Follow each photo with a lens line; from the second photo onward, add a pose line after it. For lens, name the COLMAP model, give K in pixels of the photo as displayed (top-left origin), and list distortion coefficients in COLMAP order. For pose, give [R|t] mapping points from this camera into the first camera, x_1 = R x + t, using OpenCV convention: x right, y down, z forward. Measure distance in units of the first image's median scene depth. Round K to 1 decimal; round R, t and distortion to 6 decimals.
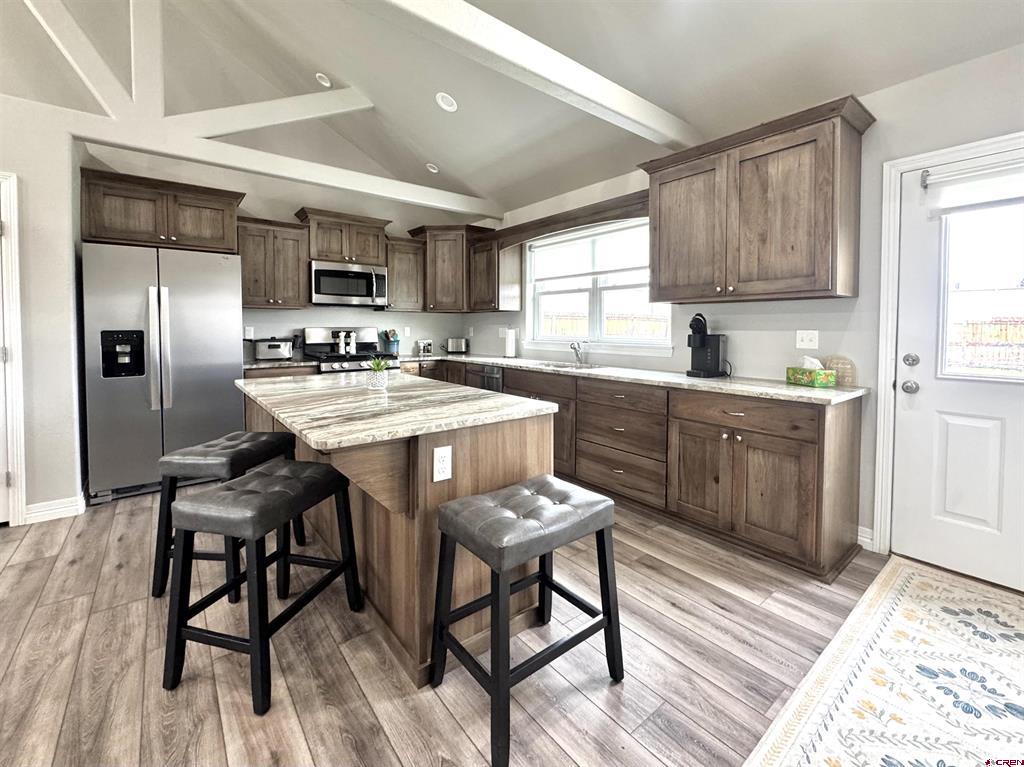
lens RADIAL K [[443.6, 0, 513.1], [0, 443.6, 340.7], [0, 0, 1]] dist [-0.000325, 0.000019]
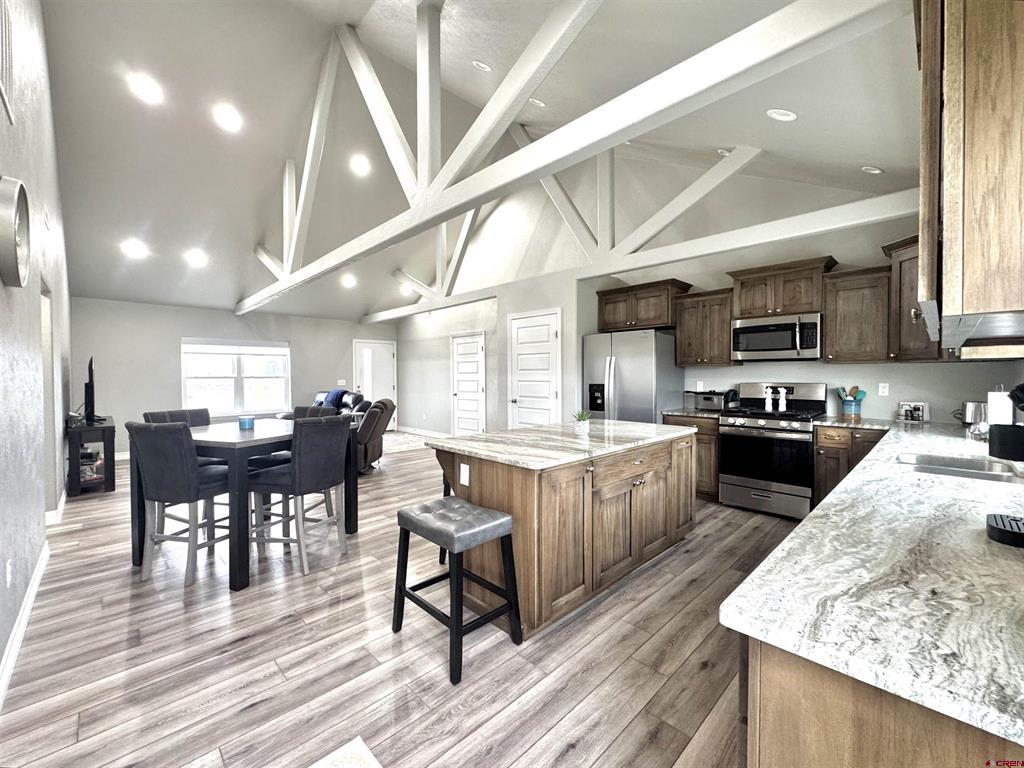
lens RADIAL K [[422.1, 0, 509.3], [0, 422.1, 382.3], [0, 0, 1]] dist [0.000051, 0.000225]
pose [[0.095192, 0.016221, -0.995327, 0.708542], [-0.025983, 0.999567, 0.013805, -0.044114], [0.995120, 0.024548, 0.095572, 0.515456]]
